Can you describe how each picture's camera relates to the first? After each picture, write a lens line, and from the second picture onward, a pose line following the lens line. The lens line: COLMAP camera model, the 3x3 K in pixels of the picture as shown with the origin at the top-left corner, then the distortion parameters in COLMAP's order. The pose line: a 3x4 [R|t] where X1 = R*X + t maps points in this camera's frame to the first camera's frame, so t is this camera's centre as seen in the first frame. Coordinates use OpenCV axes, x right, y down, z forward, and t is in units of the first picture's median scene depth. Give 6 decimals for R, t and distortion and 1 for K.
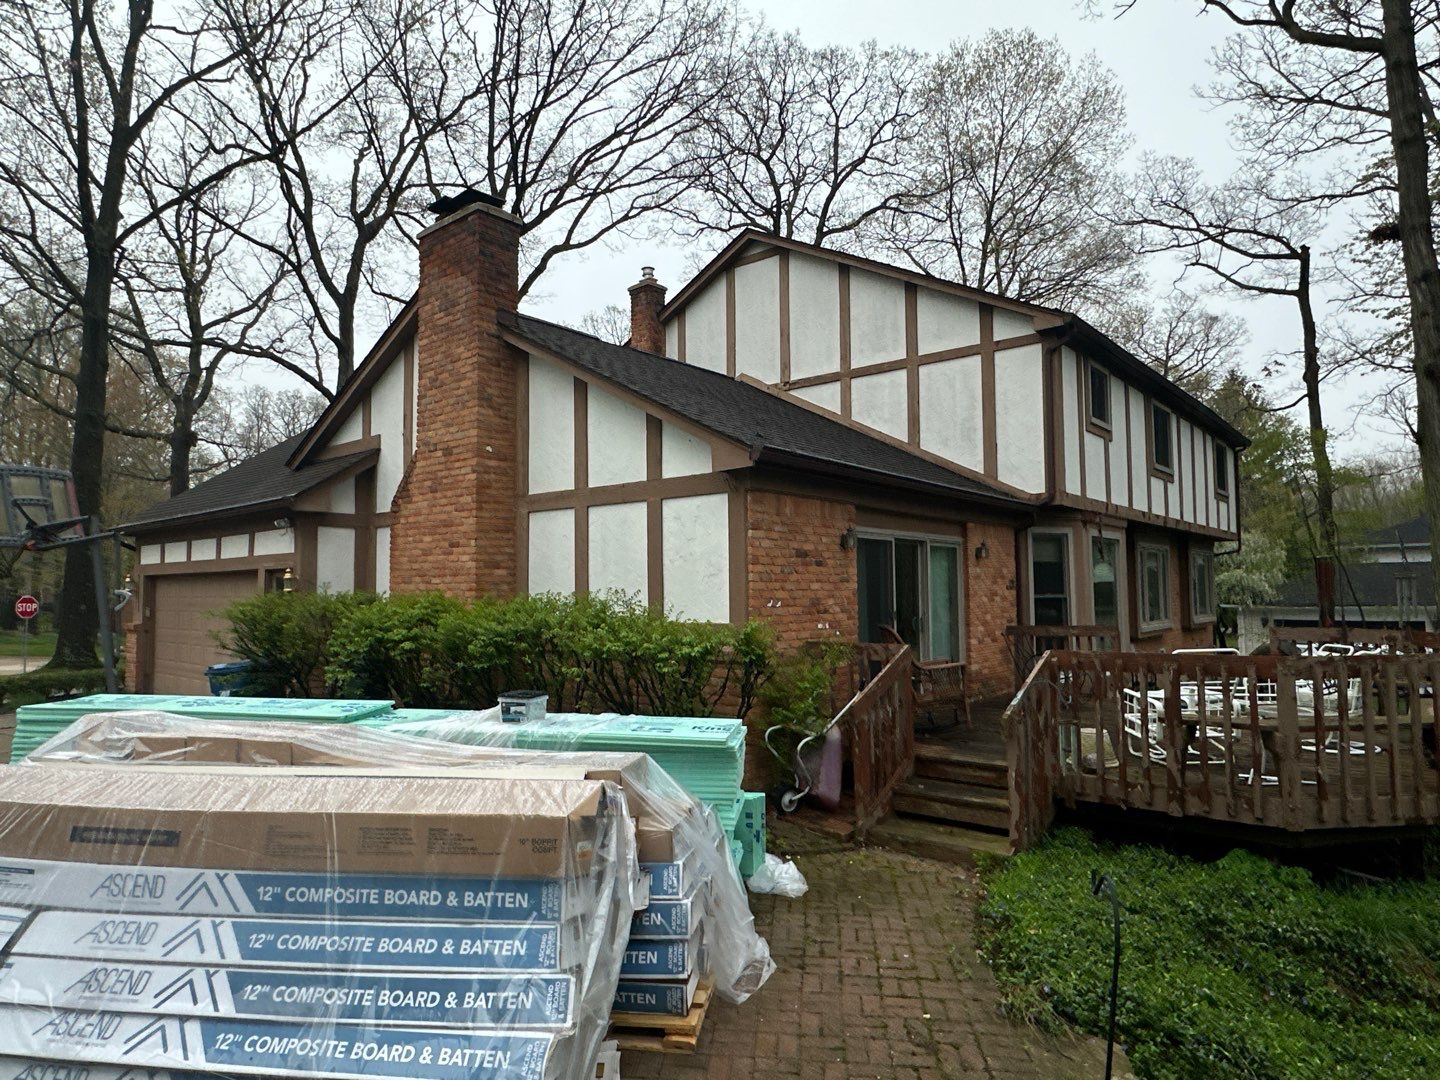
lens RADIAL K [[866.5, 0, 727.0], [0, 866.5, 540.3], [0, 0, 1]] dist [-0.004255, 0.003899]
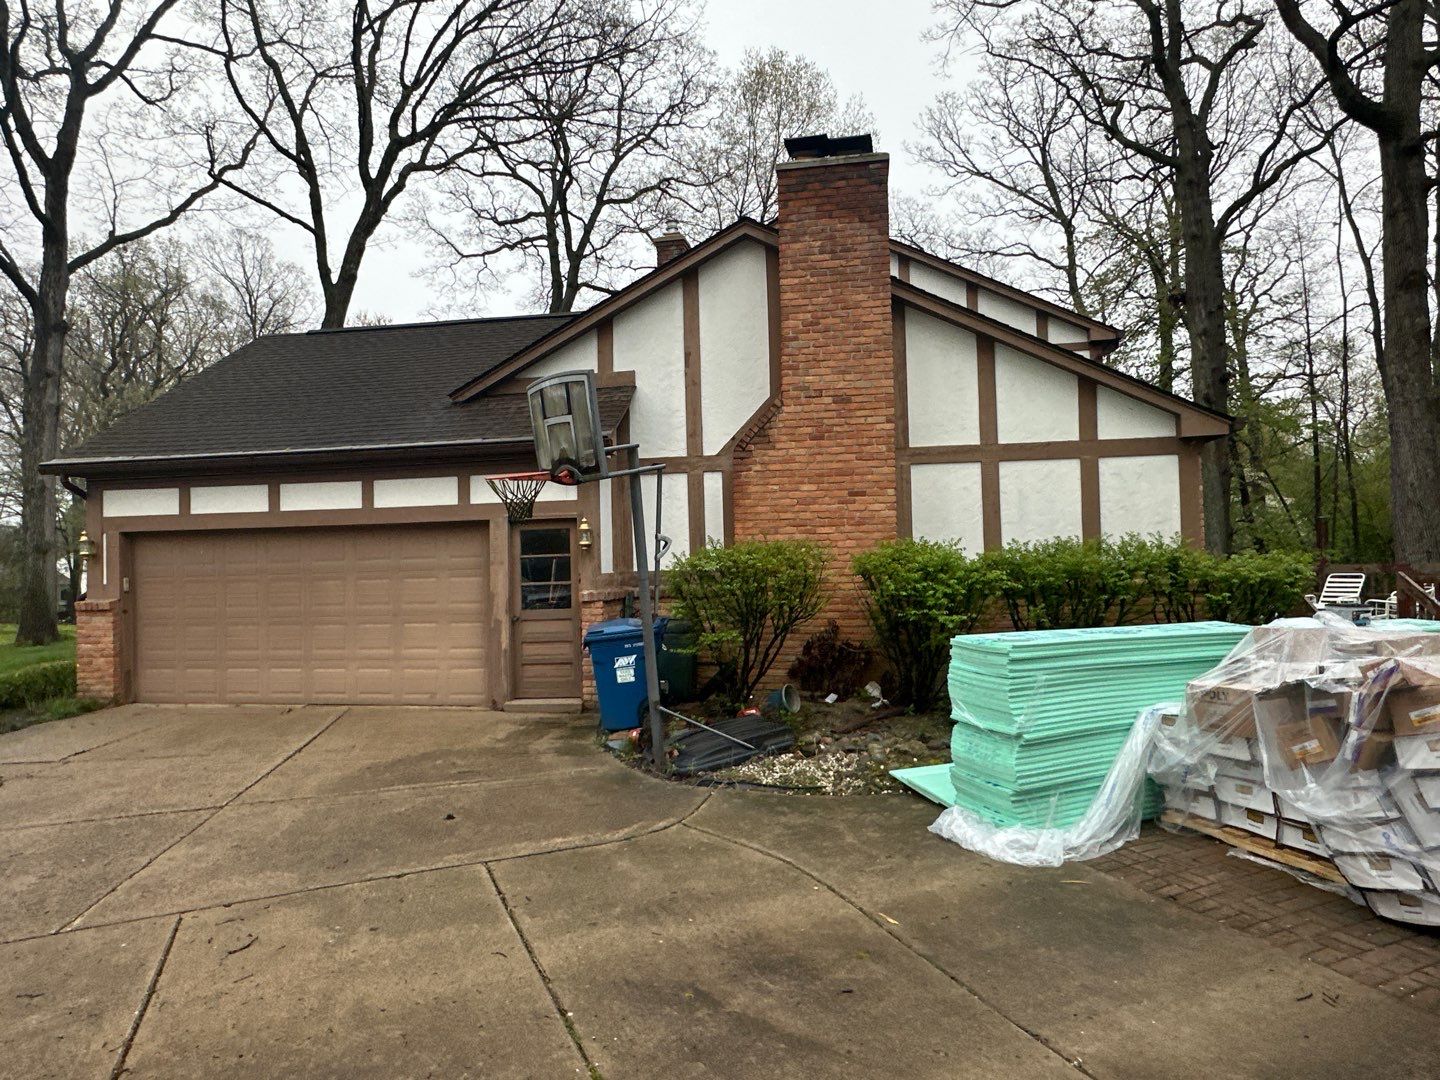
lens RADIAL K [[866.5, 0, 729.3], [0, 866.5, 548.6], [0, 0, 1]] dist [-0.004255, 0.003899]
pose [[0.863164, -0.001430, 0.504922, -0.660005], [-0.014672, 0.999503, 0.027912, 0.029993], [-0.504711, -0.031501, 0.862713, 0.151923]]
